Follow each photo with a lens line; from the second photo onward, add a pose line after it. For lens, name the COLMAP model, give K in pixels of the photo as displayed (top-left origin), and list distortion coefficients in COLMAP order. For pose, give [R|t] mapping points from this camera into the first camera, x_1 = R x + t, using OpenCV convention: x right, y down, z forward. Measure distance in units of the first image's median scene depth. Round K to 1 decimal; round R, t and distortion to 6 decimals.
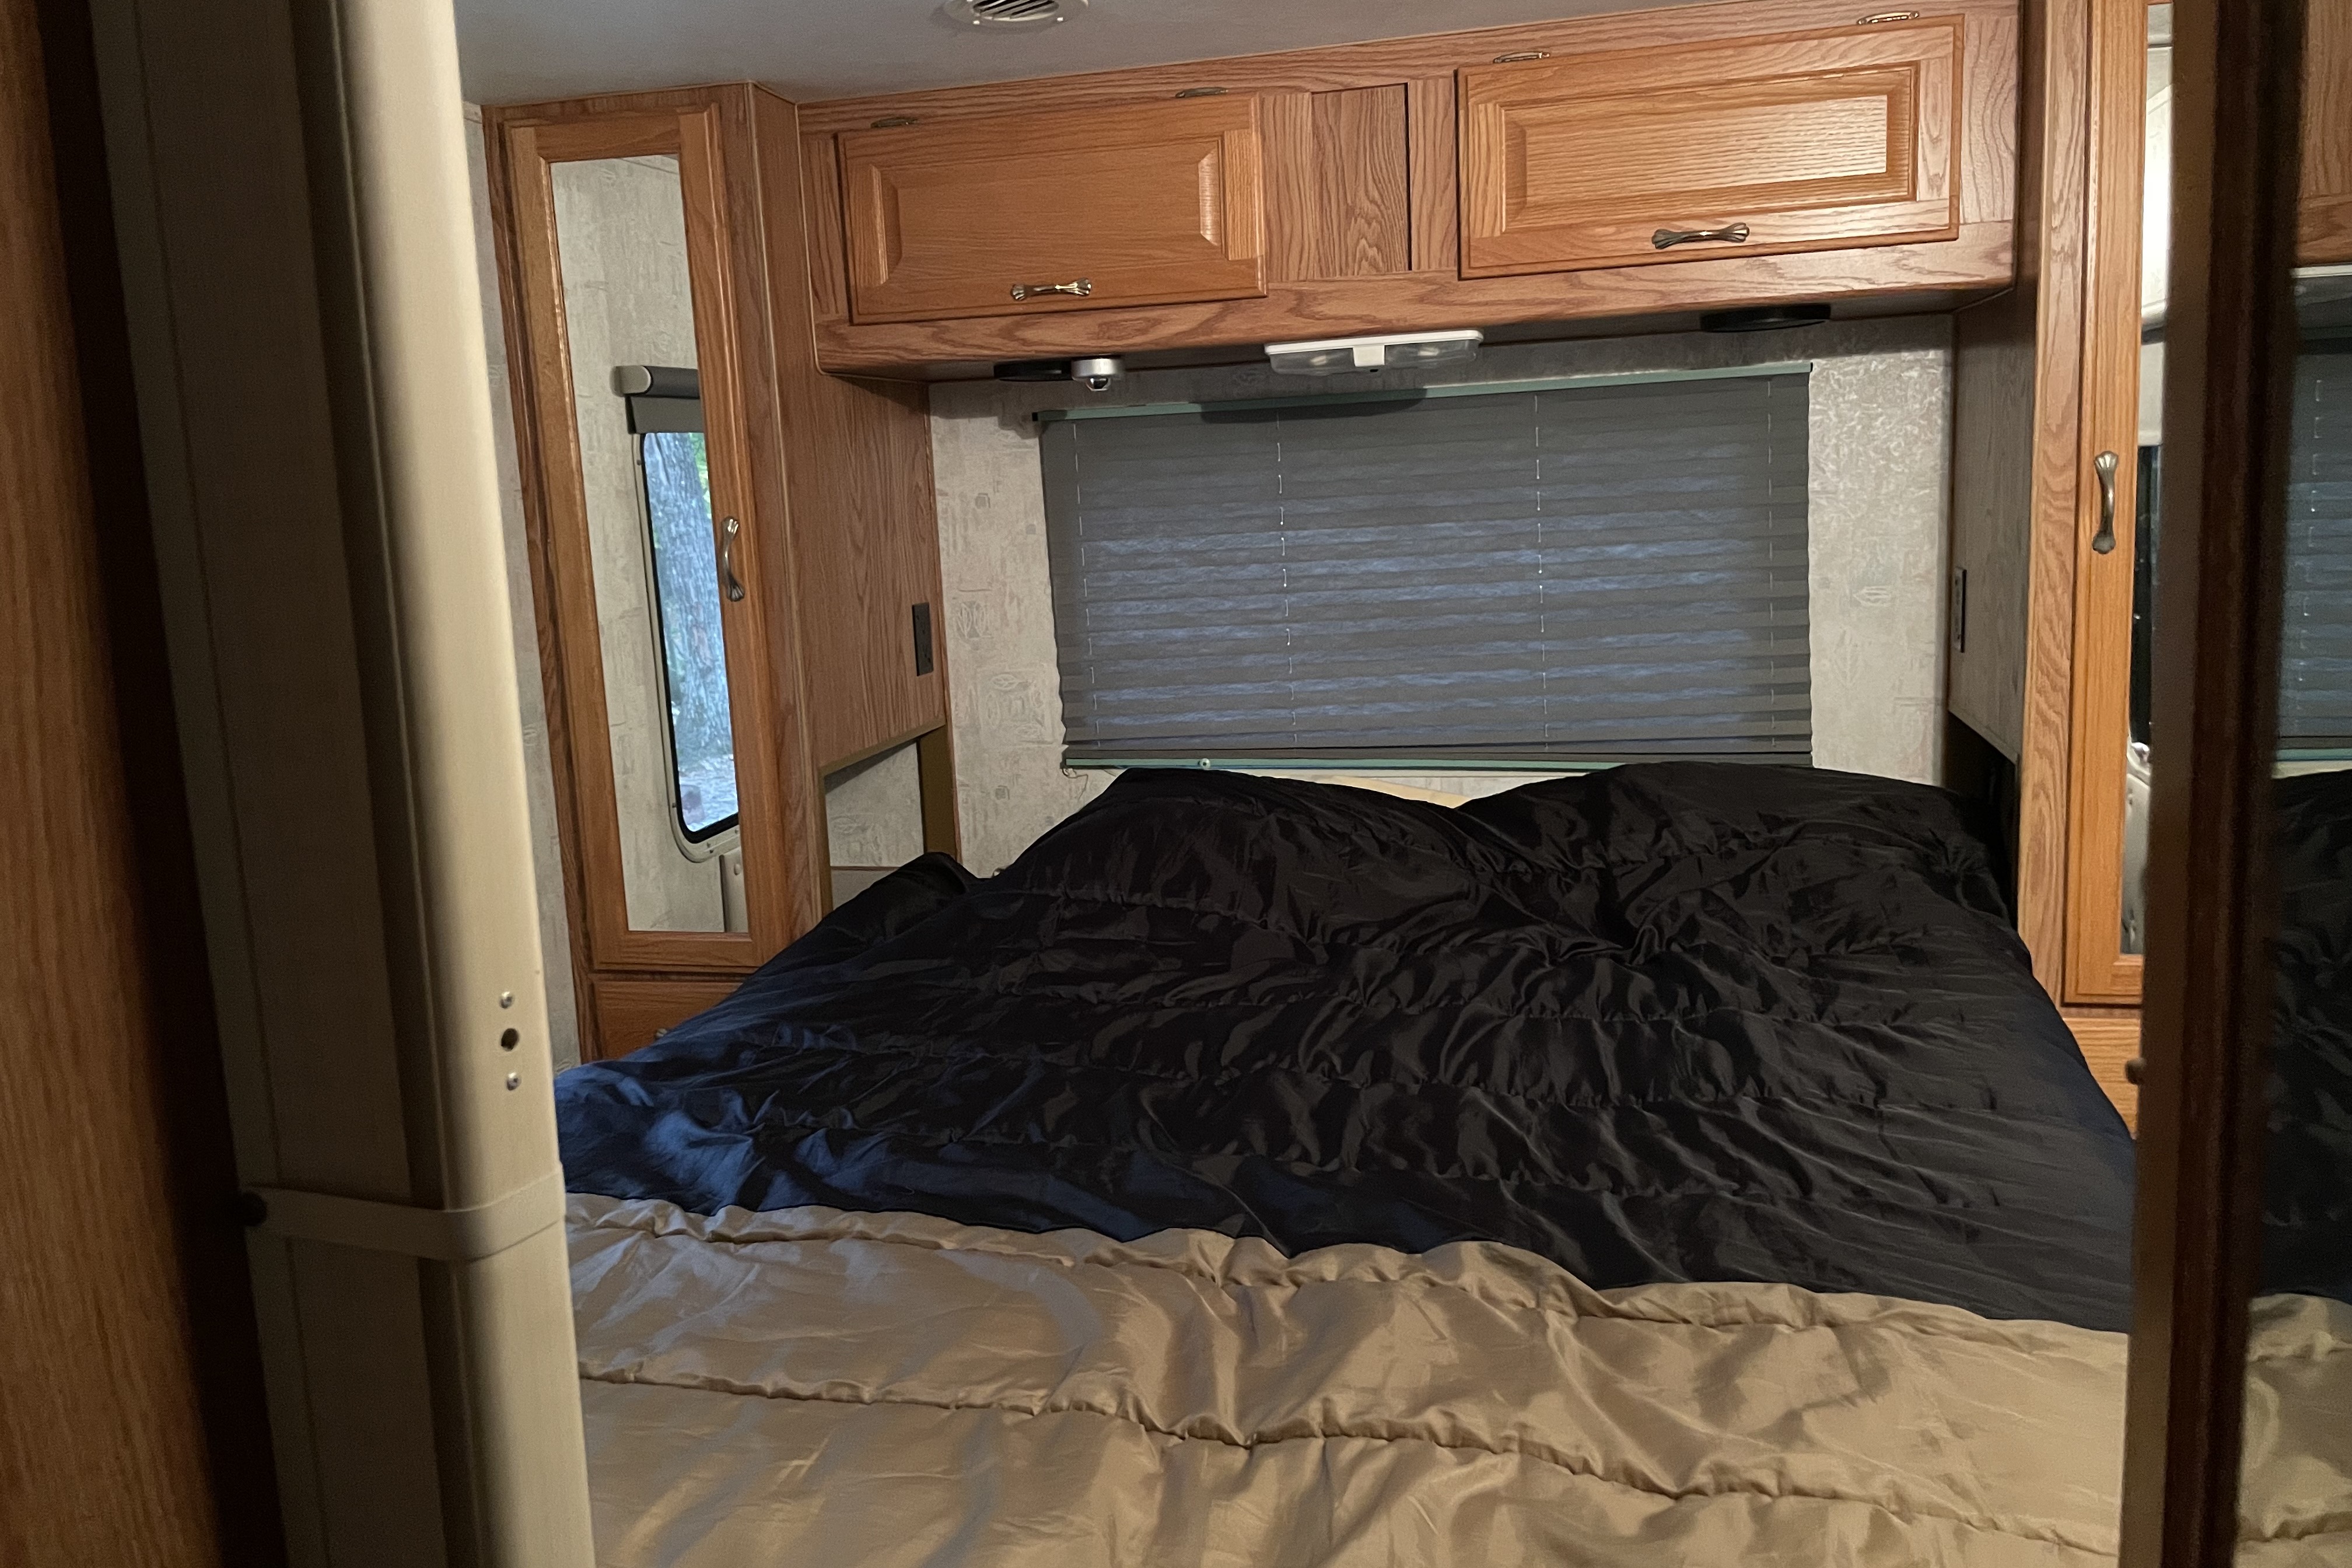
lens RADIAL K [[1823.0, 0, 1153.7], [0, 1823.0, 767.2], [0, 0, 1]] dist [0.099356, -0.120944]
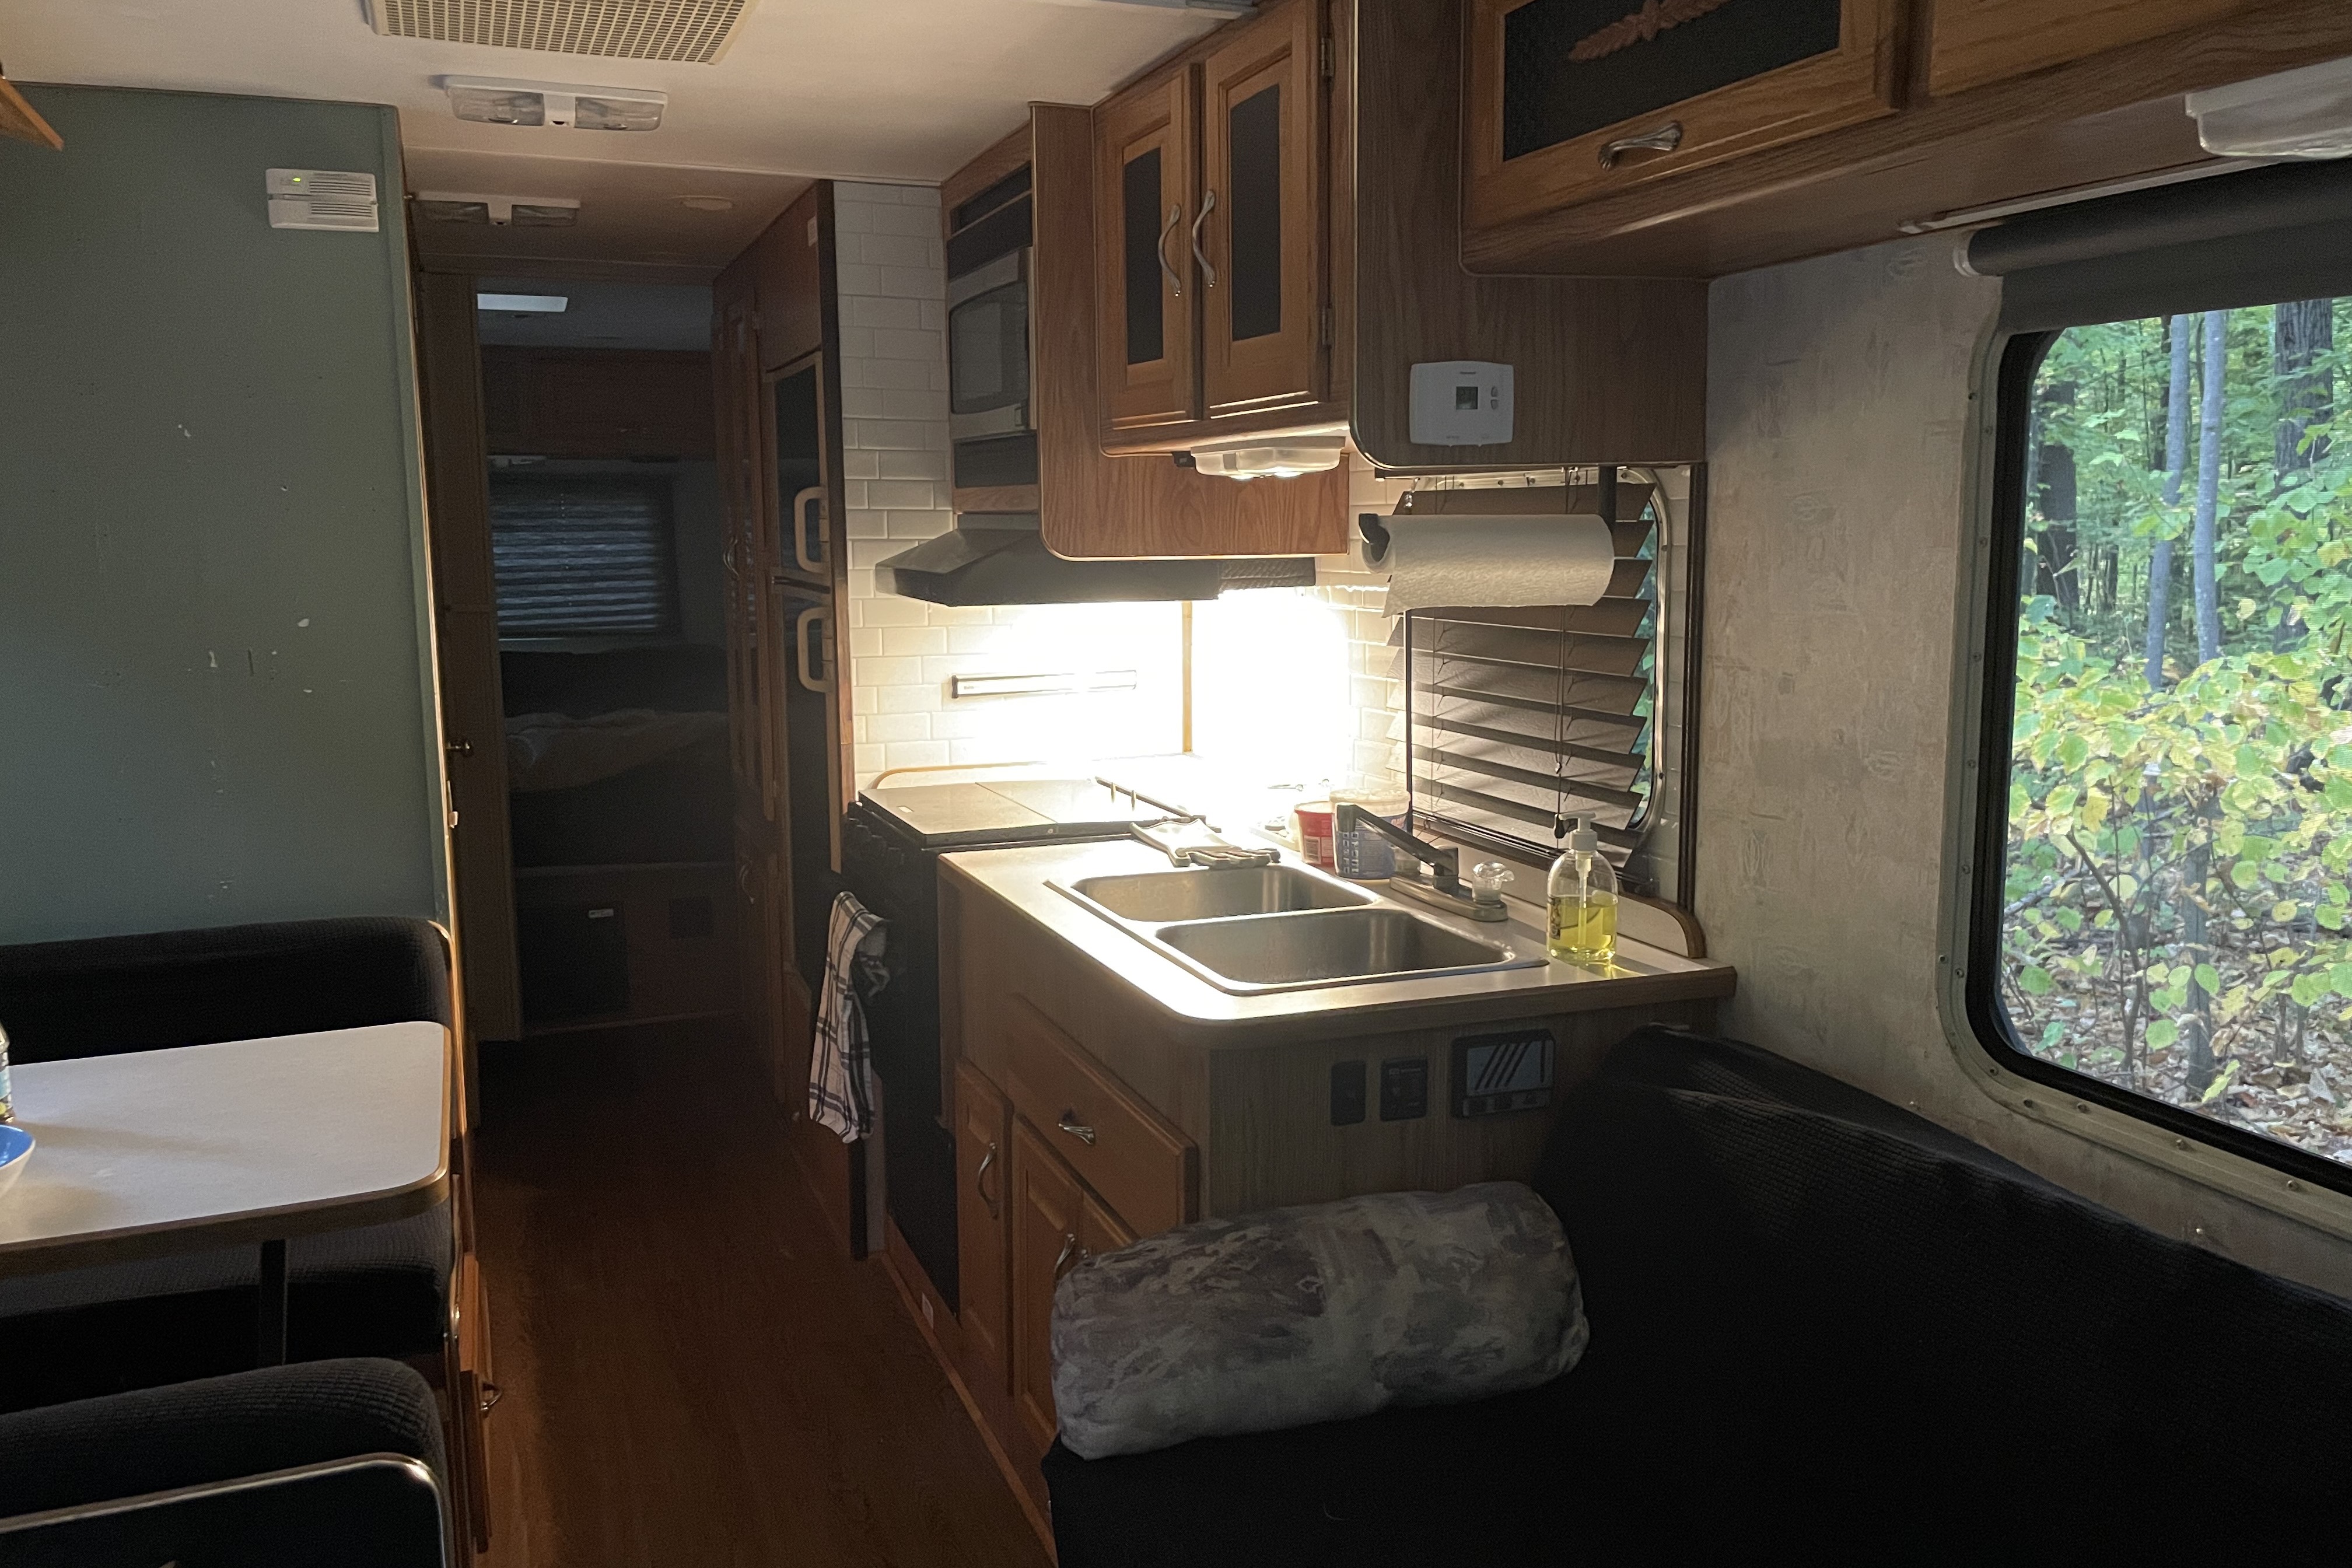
lens RADIAL K [[1823.0, 0, 1174.4], [0, 1823.0, 769.1], [0, 0, 1]] dist [0.099356, -0.120944]
pose [[0.818821, -0.038158, 0.572780, -0.584234], [0.058825, 0.998113, -0.017600, 0.290267], [-0.571027, 0.048105, 0.819520, -1.561647]]
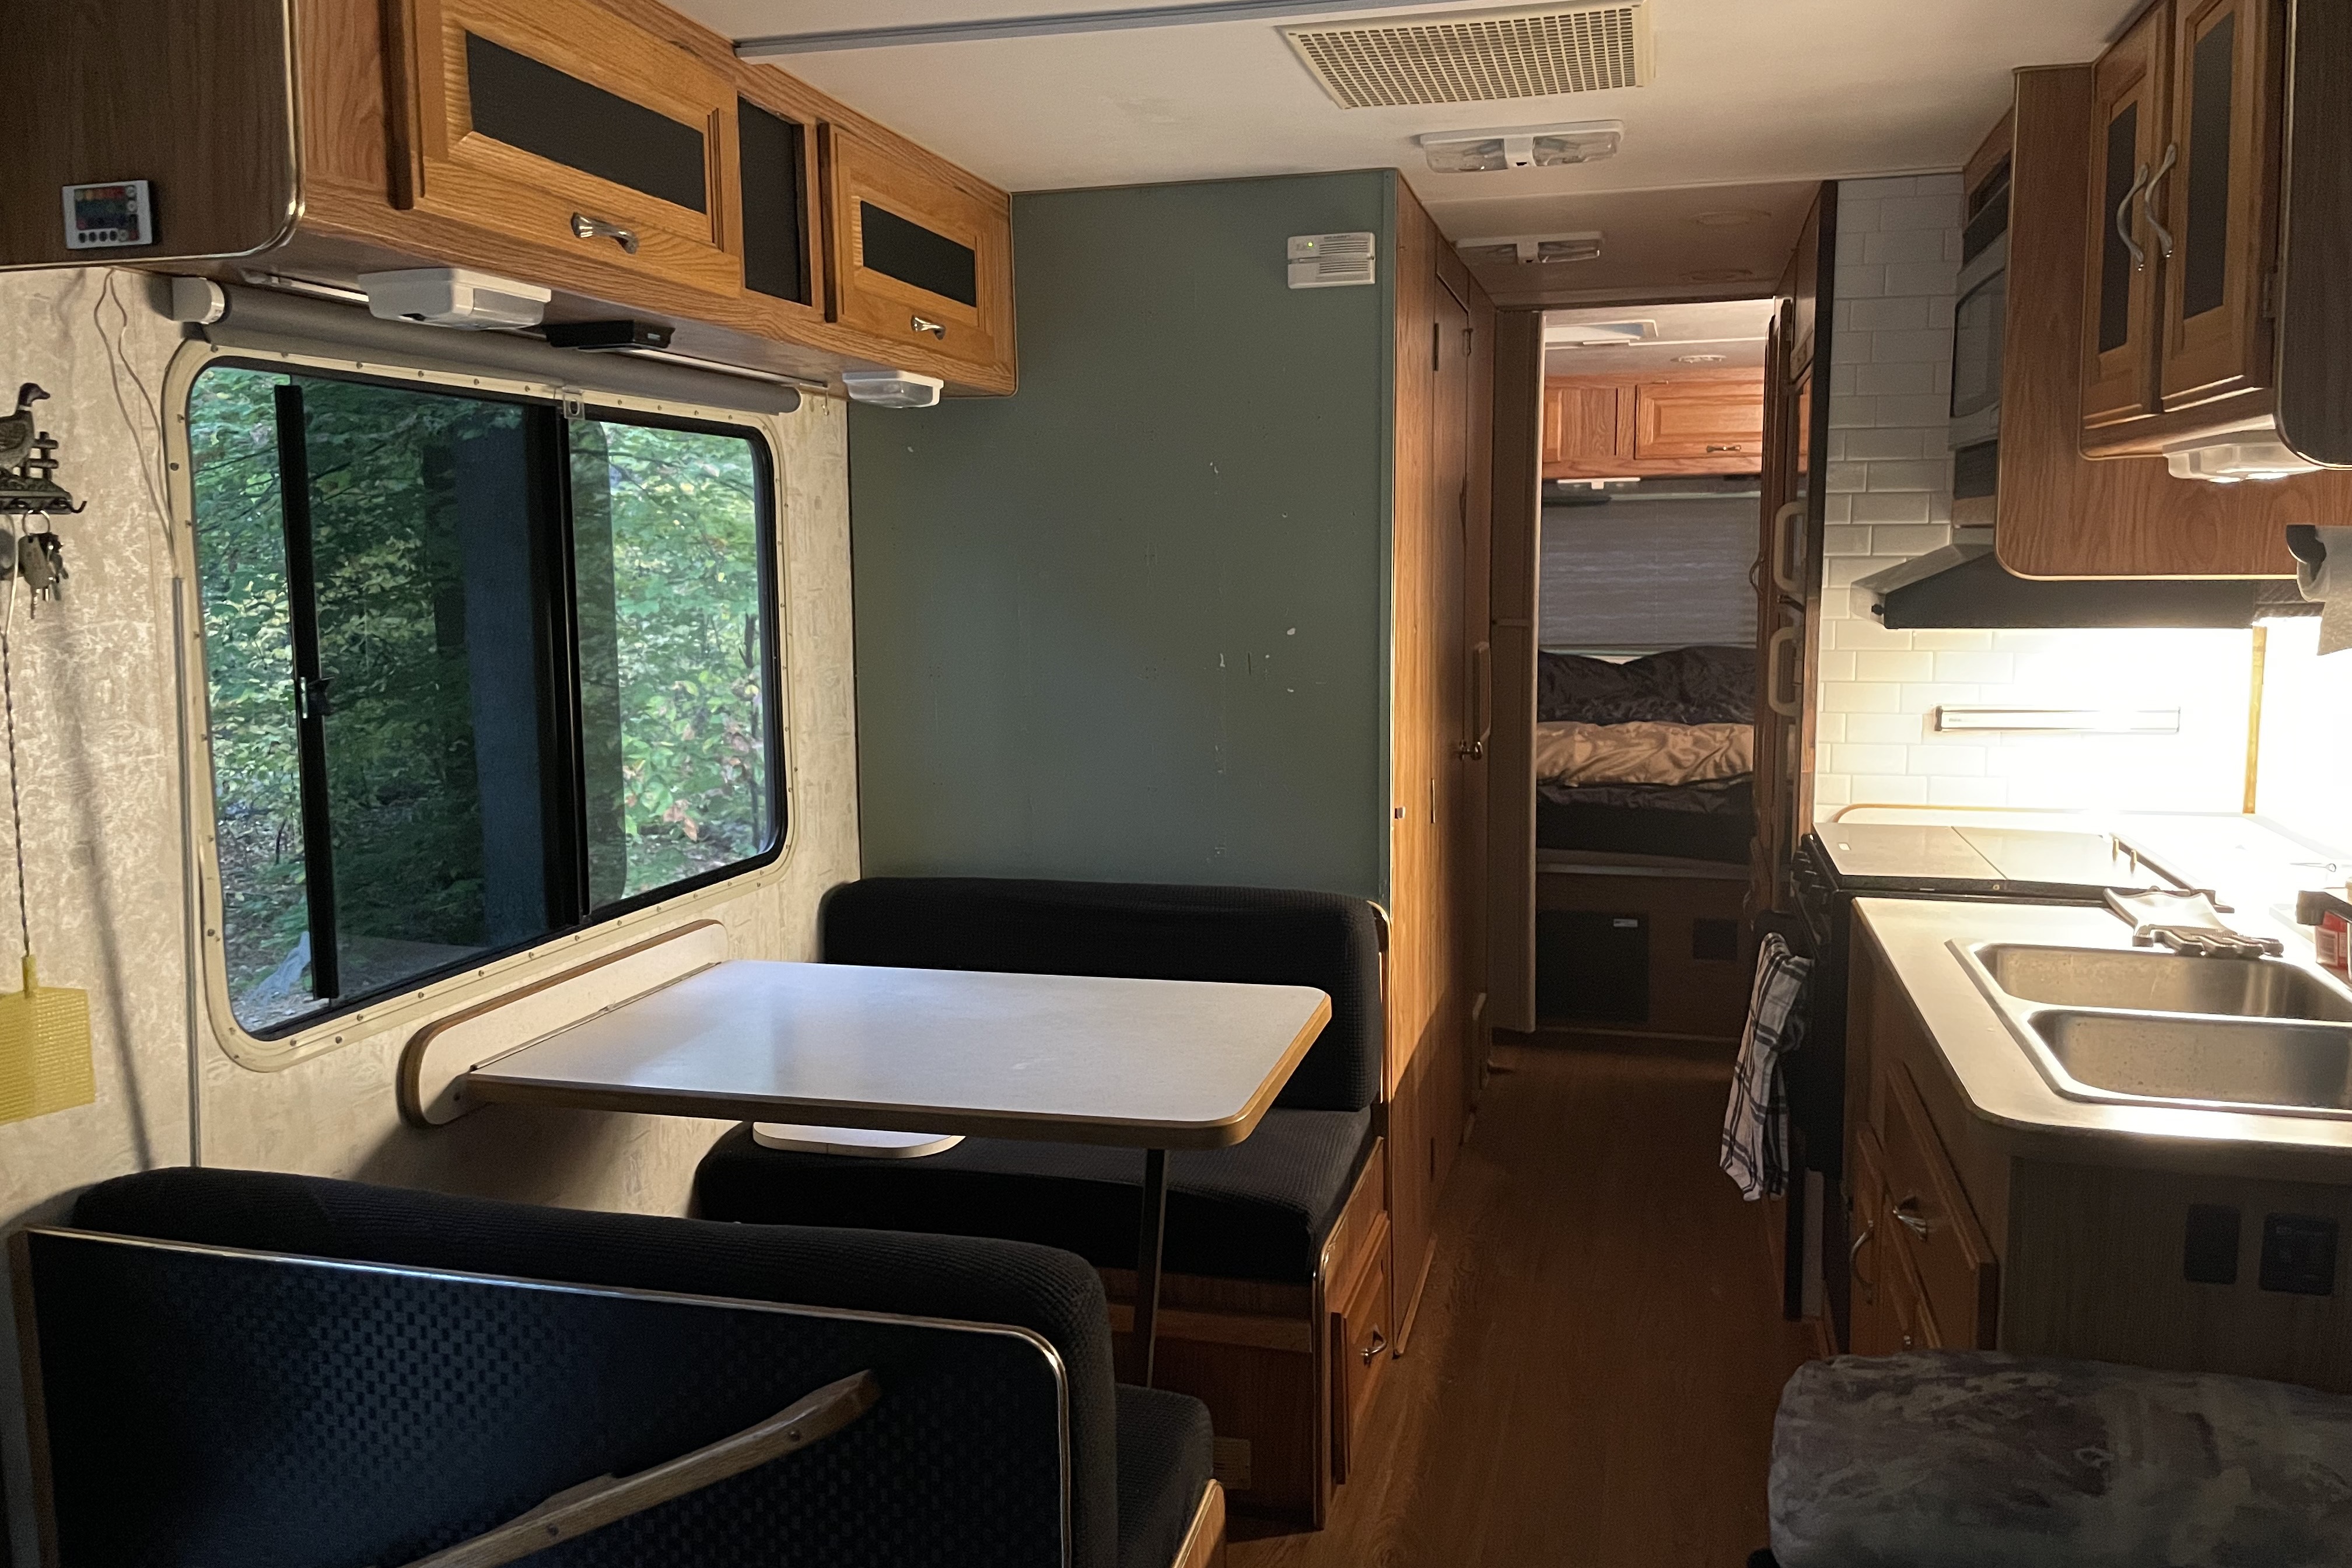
lens RADIAL K [[1823.0, 0, 1171.1], [0, 1823.0, 759.4], [0, 0, 1]] dist [0.099356, -0.120944]
pose [[0.999099, 0.039747, -0.014889, -0.433726], [-0.040296, 0.998444, -0.038548, 0.291859], [0.013333, 0.039113, 0.999146, -1.608347]]
